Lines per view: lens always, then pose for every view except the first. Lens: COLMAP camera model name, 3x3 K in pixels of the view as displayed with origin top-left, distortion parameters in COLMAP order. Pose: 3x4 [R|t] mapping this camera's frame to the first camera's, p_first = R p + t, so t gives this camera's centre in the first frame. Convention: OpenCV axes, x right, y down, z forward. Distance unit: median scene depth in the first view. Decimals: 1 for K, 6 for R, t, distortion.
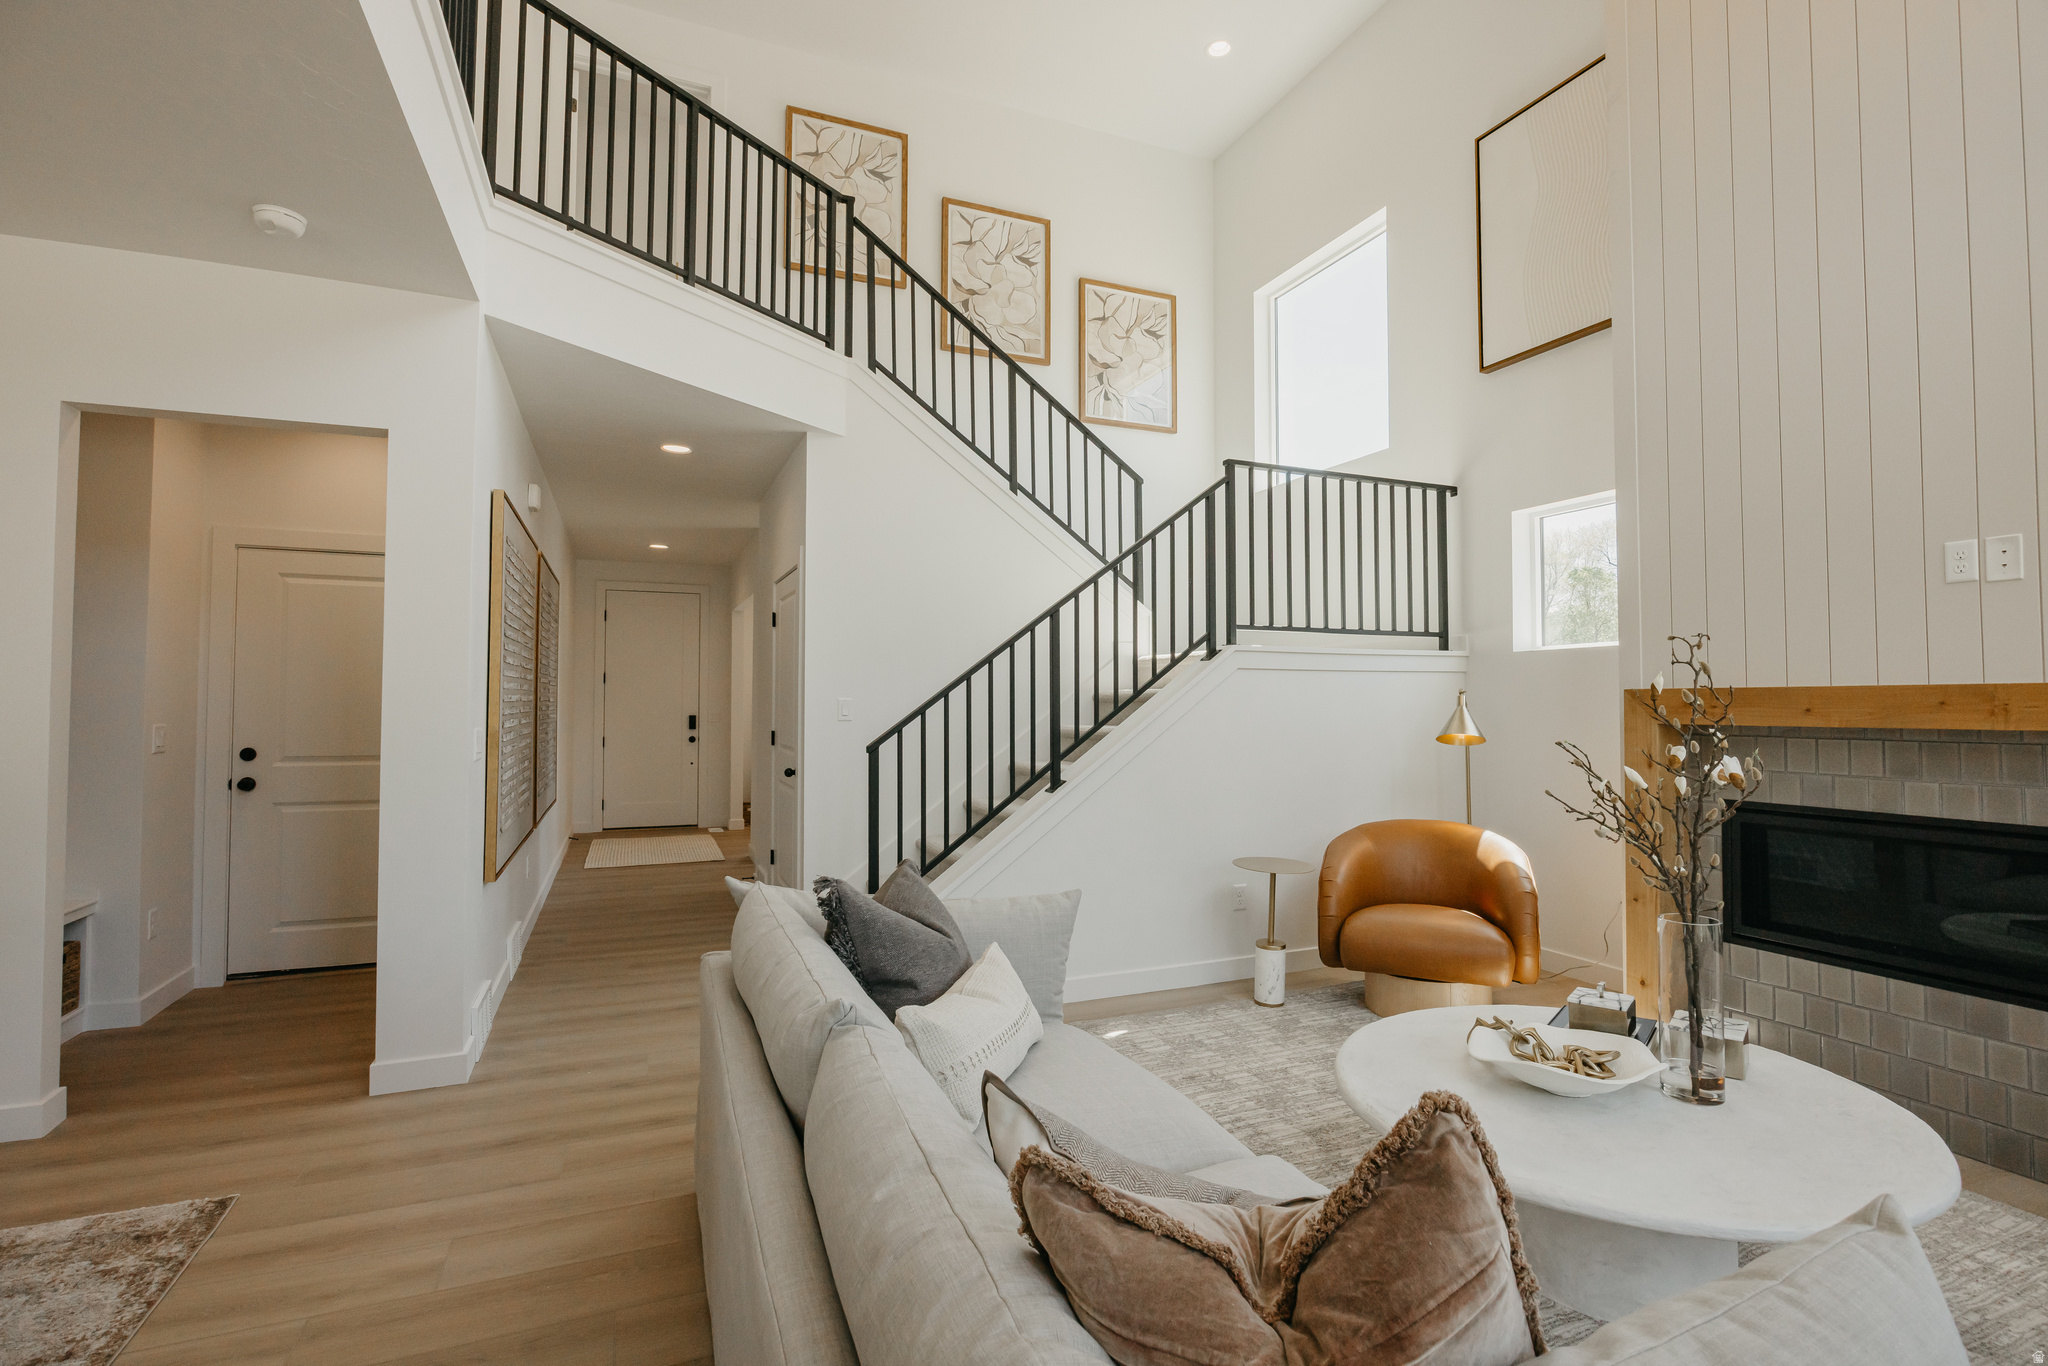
lens RADIAL K [[963.1, 0, 999.4], [0, 963.1, 676.6], [0, 0, 1]] dist [-0.015356, 0.001304]
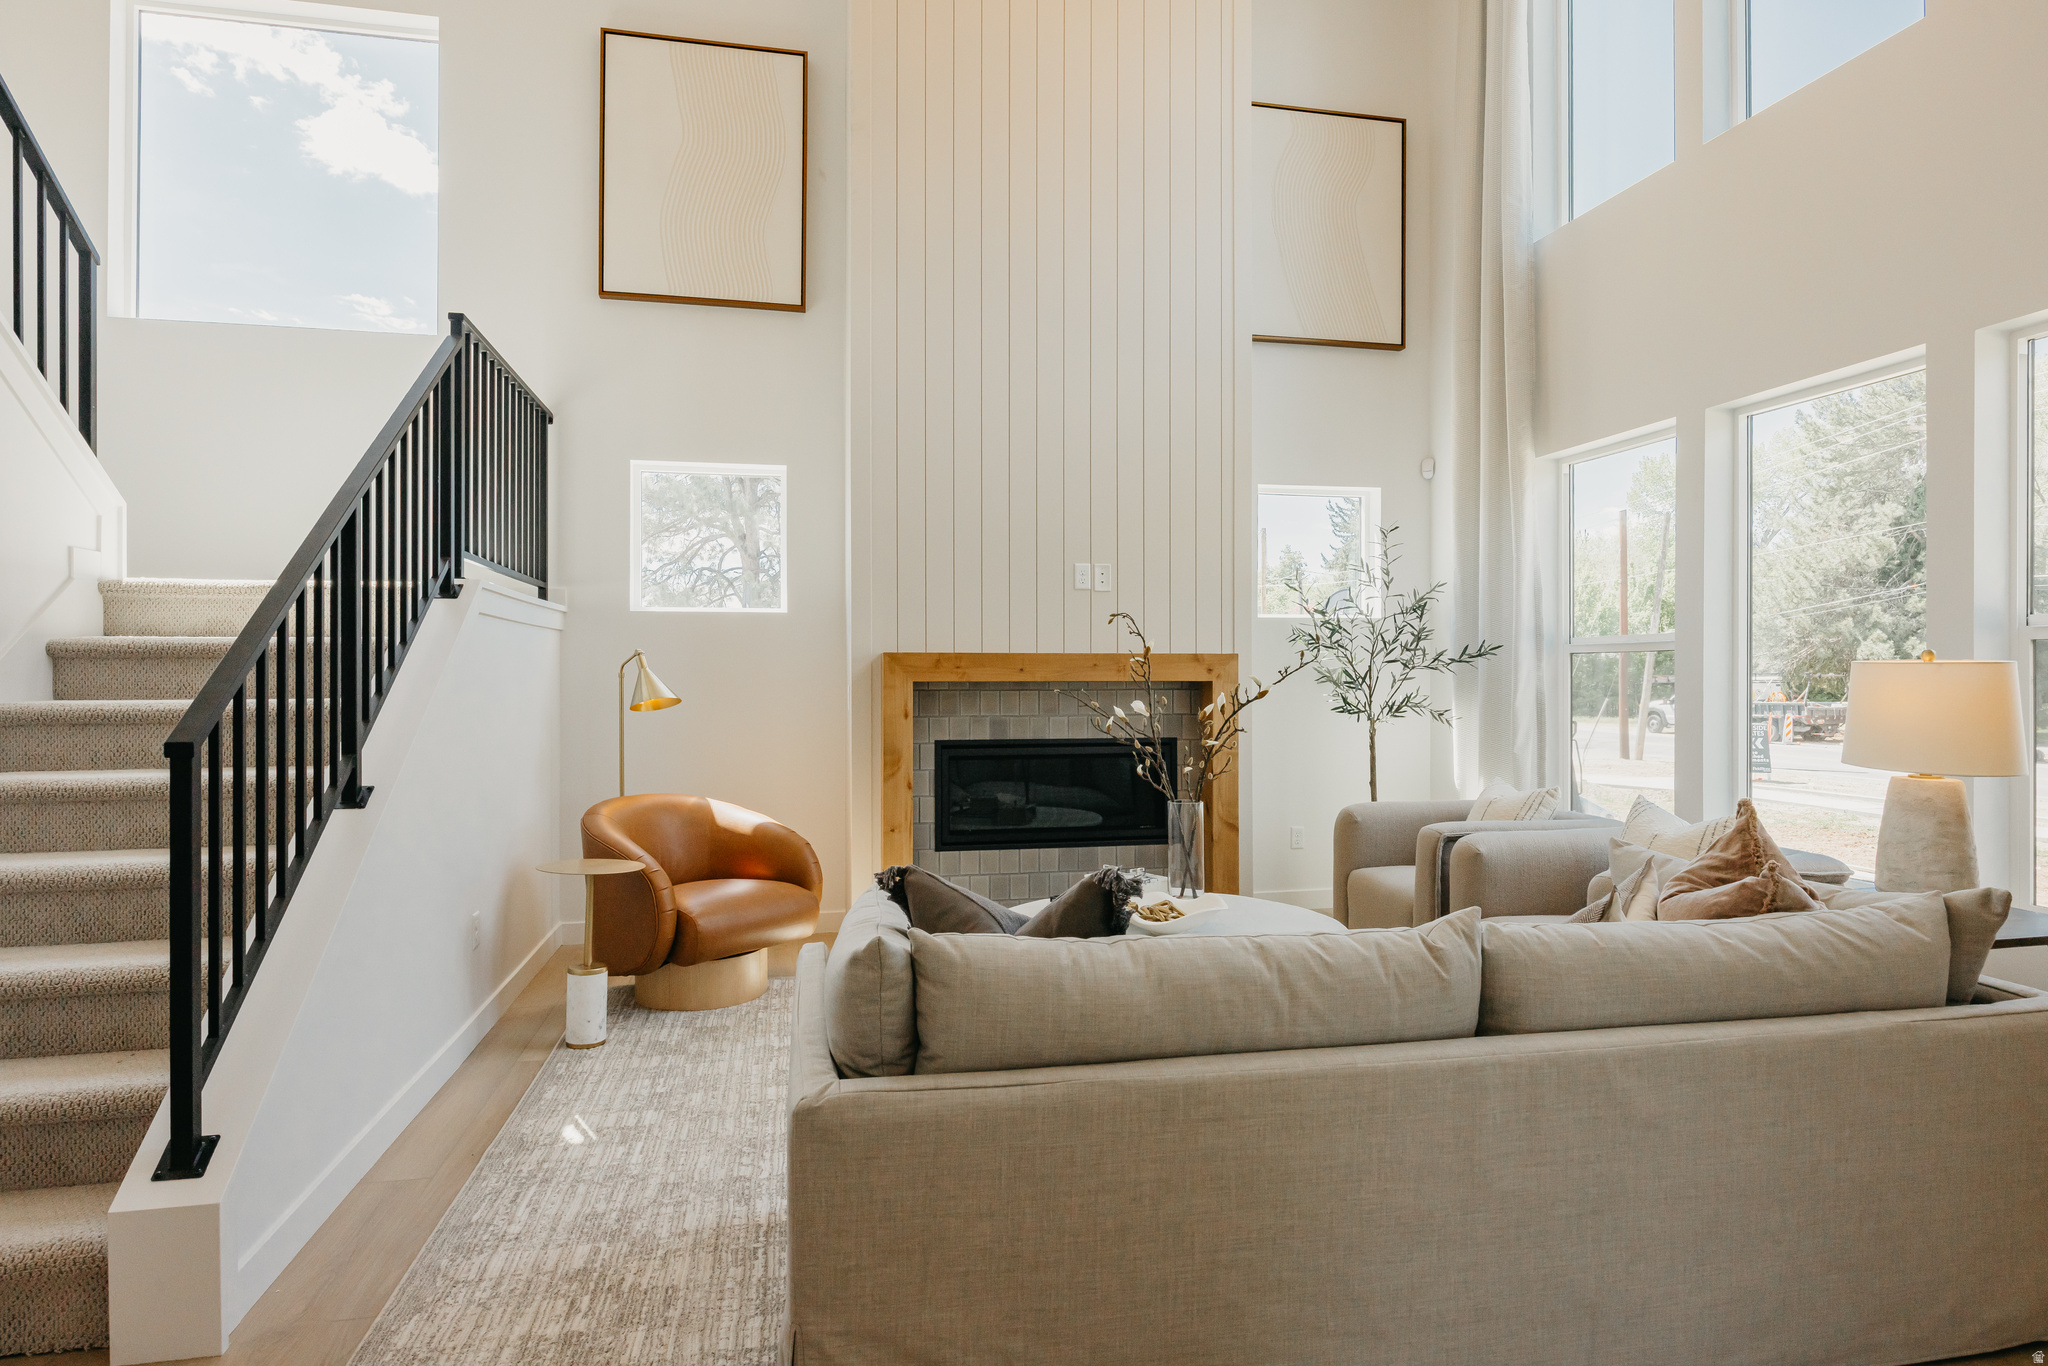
lens RADIAL K [[1170.2, 0, 1049.4], [0, 1170.2, 679.7], [0, 0, 1]] dist [-0.006630, -0.001382]
pose [[0.136888, -0.000257, 0.990587, -0.547791], [-0.026015, 0.999654, 0.003855, 0.026566], [-0.990245, -0.026297, 0.136834, 0.452082]]
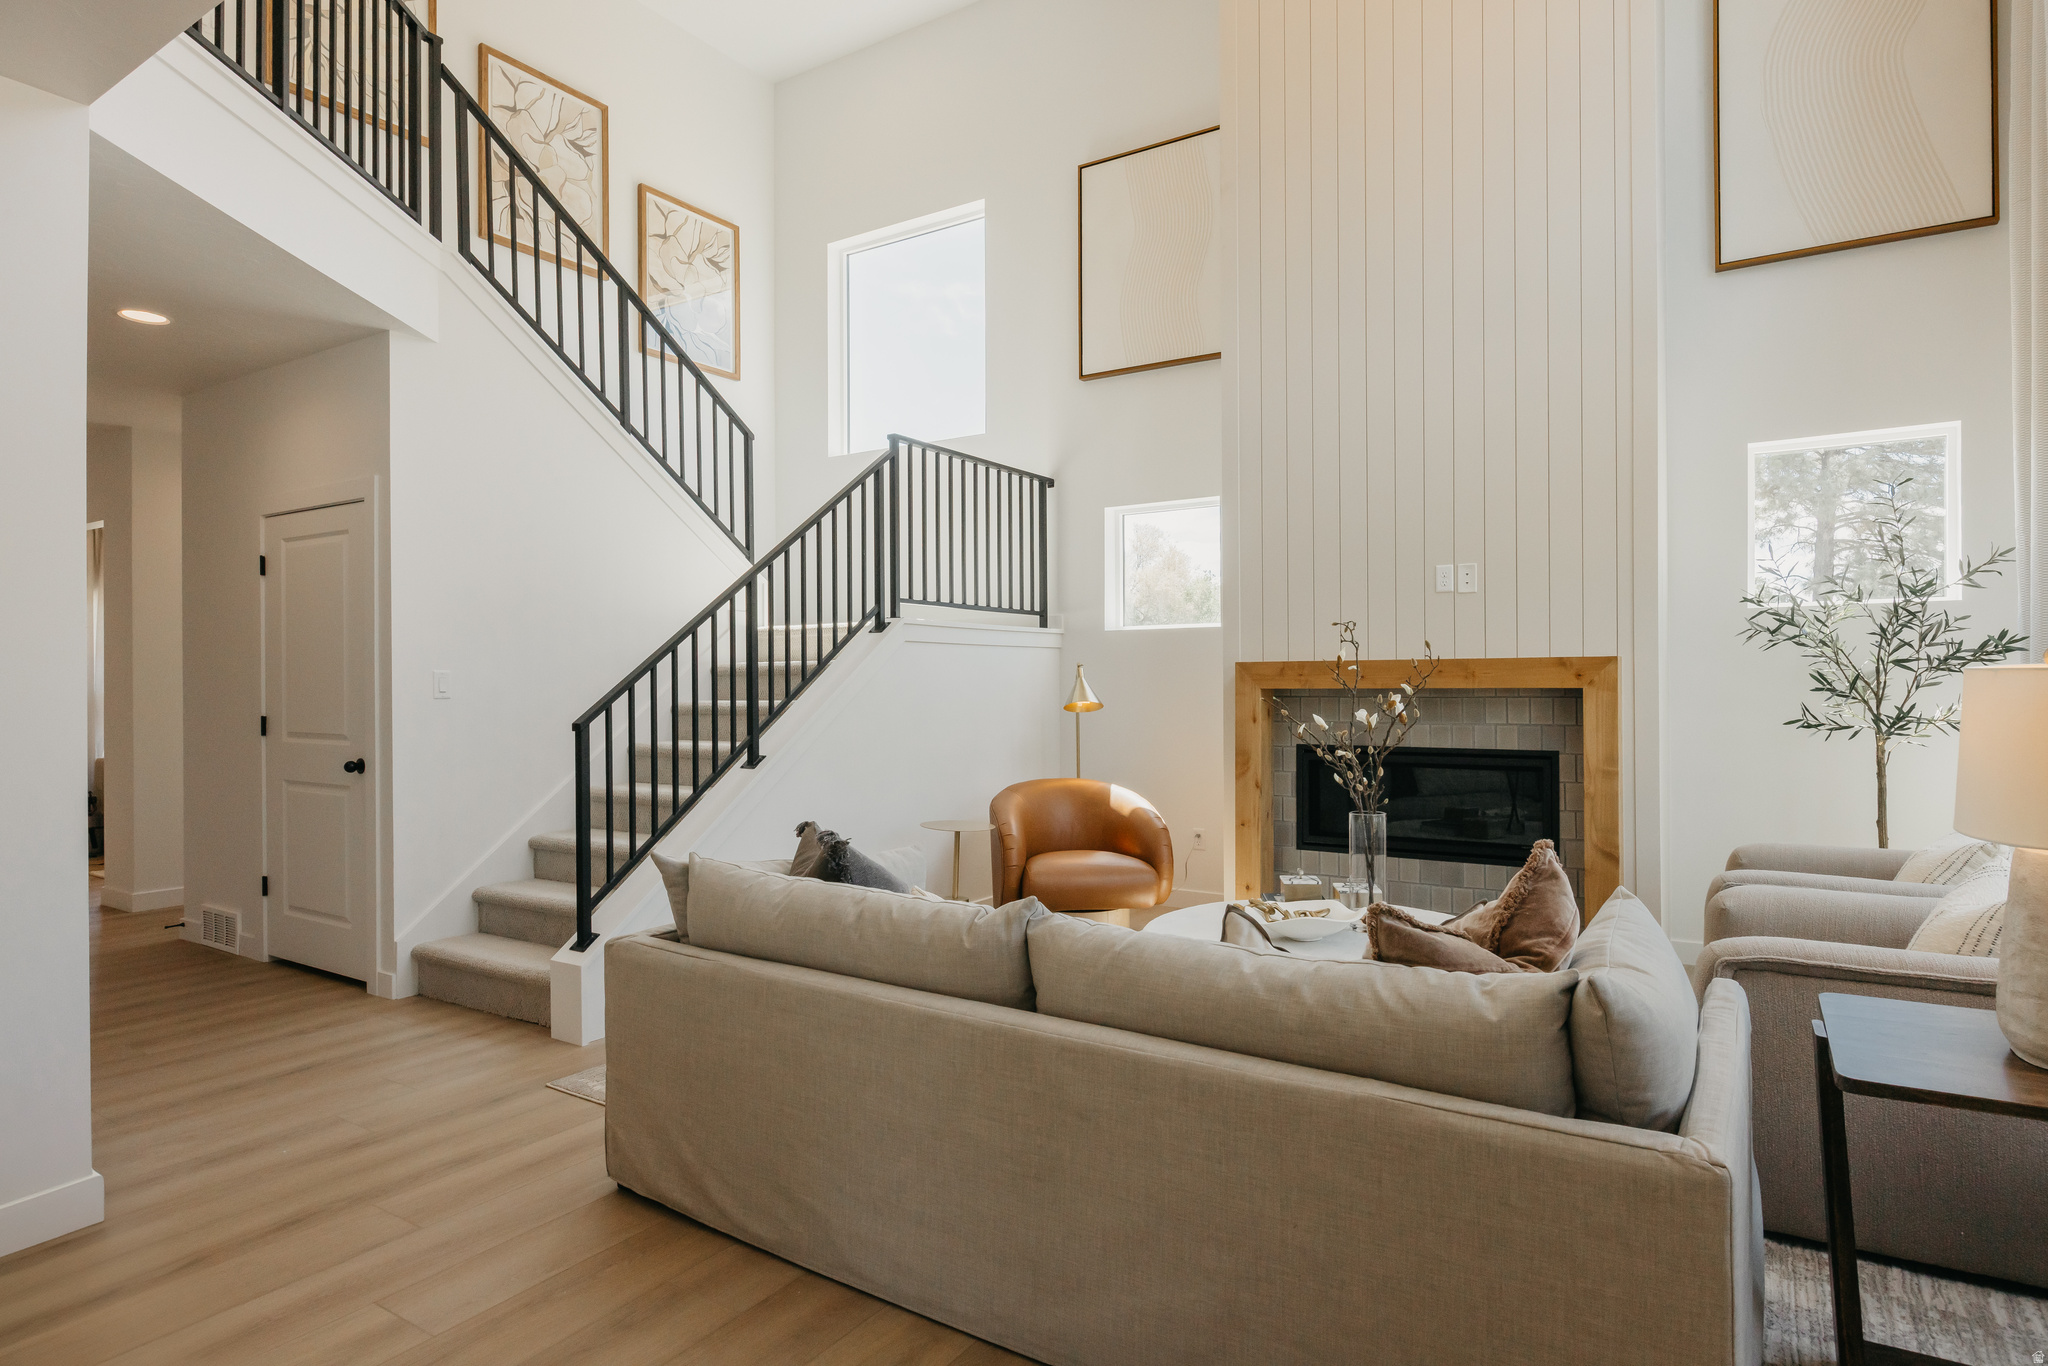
lens RADIAL K [[1170.2, 0, 1005.8], [0, 1170.2, 687.5], [0, 0, 1]] dist [-0.006630, -0.001382]
pose [[0.818956, -0.006651, 0.573818, -0.372971], [-0.010193, 0.999606, 0.026133, 0.006834], [-0.573766, -0.027251, 0.818566, -0.080308]]
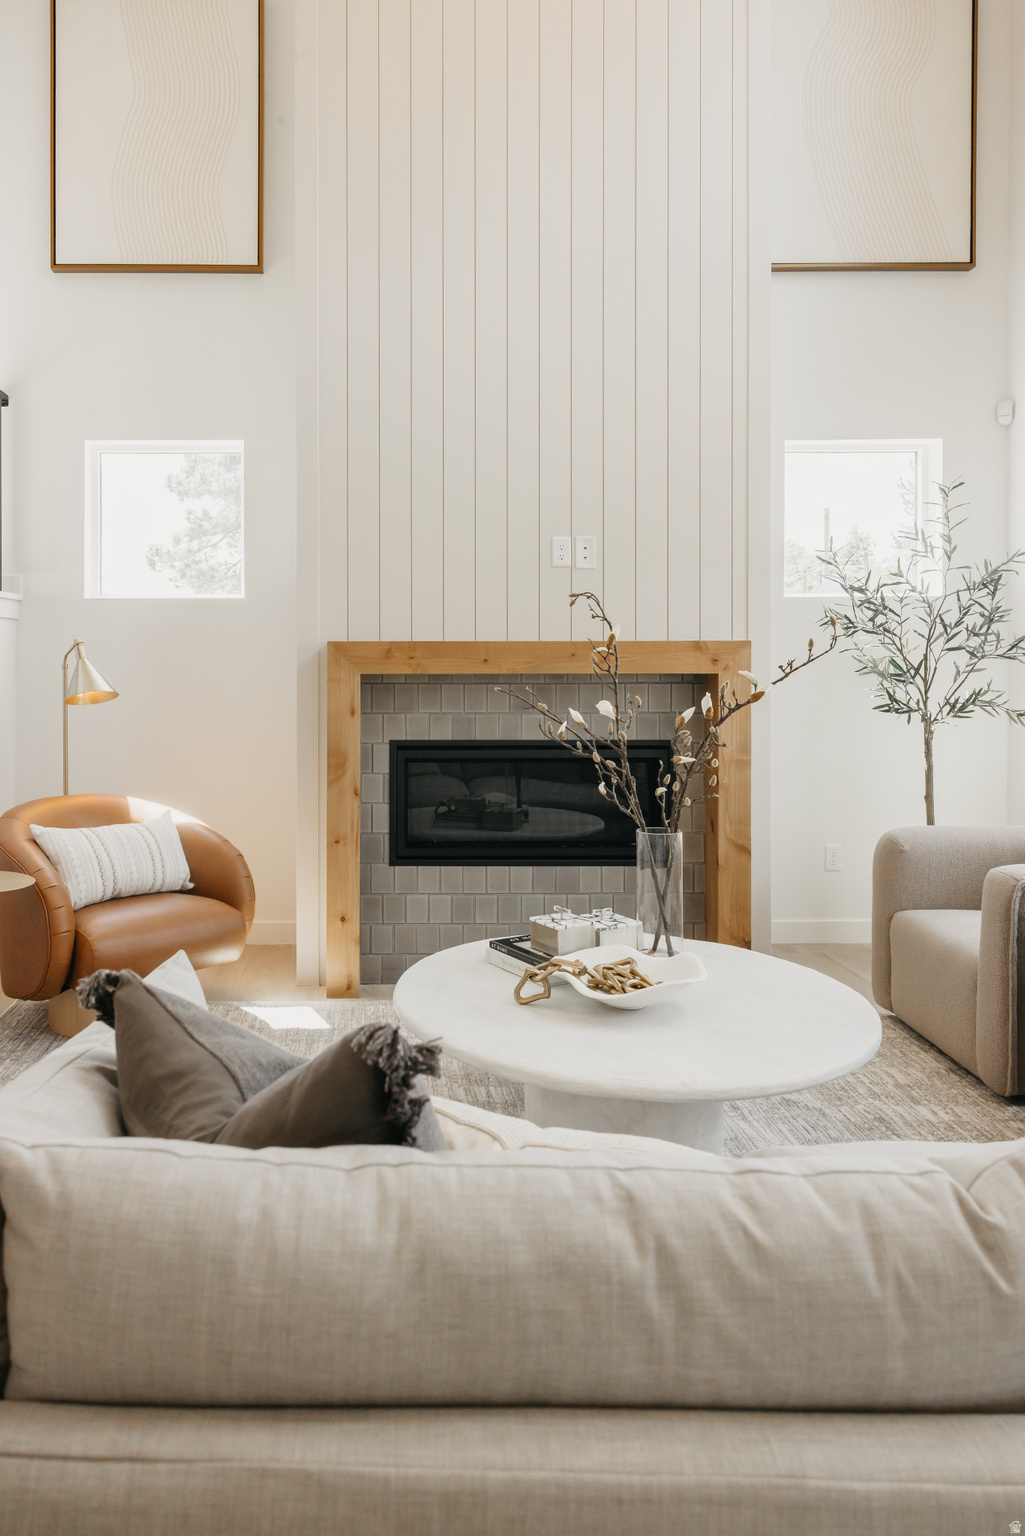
lens RADIAL K [[1087.8, 0, 372.0], [0, 1087.8, 667.7], [0, 0, 1]] dist [-0.005637, 0.001360]
pose [[0.350301, -0.006064, 0.936617, -0.324674], [-0.024618, 0.999574, 0.015679, 0.016460], [-0.936313, -0.028550, 0.350003, 0.405362]]
